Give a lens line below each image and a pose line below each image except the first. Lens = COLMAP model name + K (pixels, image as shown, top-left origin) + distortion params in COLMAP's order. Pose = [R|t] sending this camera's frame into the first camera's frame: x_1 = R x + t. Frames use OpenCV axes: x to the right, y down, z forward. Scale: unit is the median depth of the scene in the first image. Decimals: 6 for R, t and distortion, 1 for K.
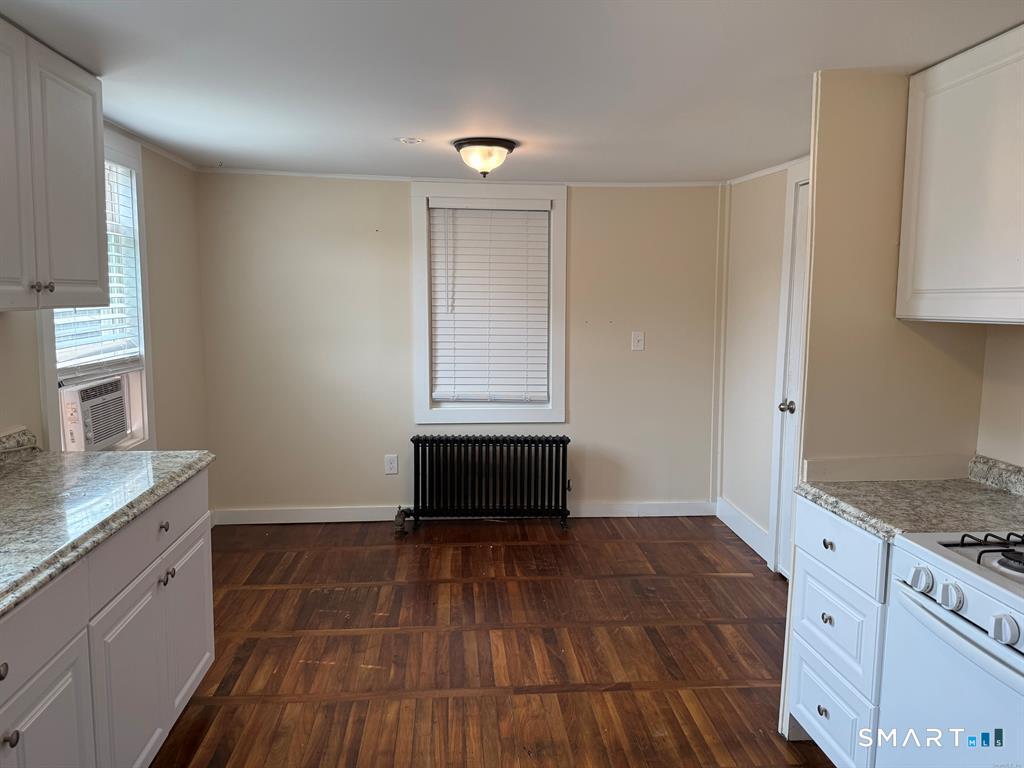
lens RADIAL K [[761.0, 0, 512.0], [0, 761.0, 384.0], [0, 0, 1]] dist [0.054240, -0.001313]
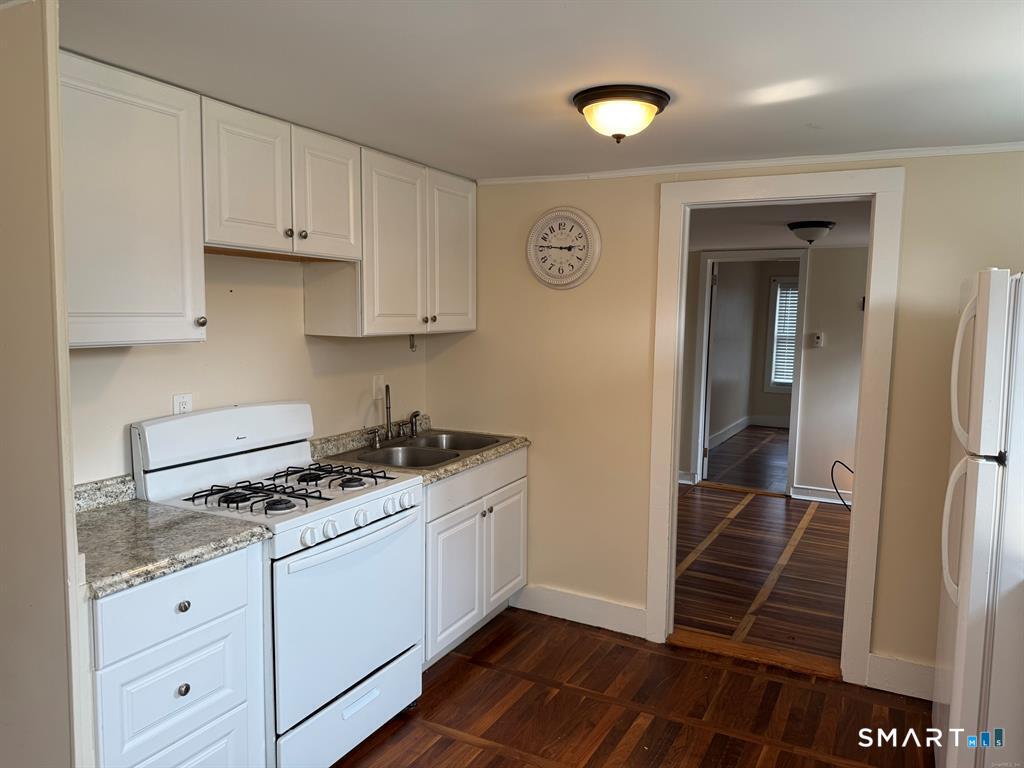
lens RADIAL K [[761.0, 0, 512.0], [0, 761.0, 384.0], [0, 0, 1]] dist [0.054240, -0.001313]
pose [[-0.839662, -0.083334, 0.536678, -0.318848], [0.032080, 0.978823, 0.202180, -0.185401], [-0.542161, 0.186980, -0.819207, 1.320318]]
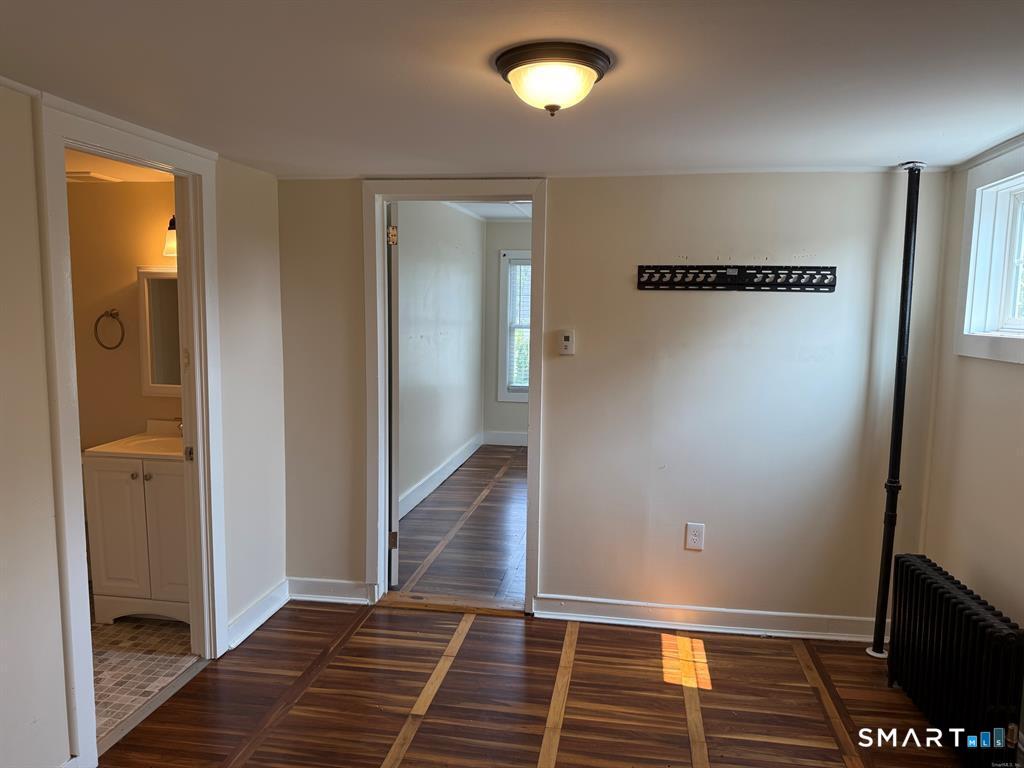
lens RADIAL K [[761.0, 0, 512.0], [0, 761.0, 384.0], [0, 0, 1]] dist [0.054240, -0.001313]
pose [[-0.968540, -0.049588, 0.243867, -0.195206], [0.006943, 0.974180, 0.225666, -0.114323], [-0.248761, 0.220259, -0.943188, 0.745120]]
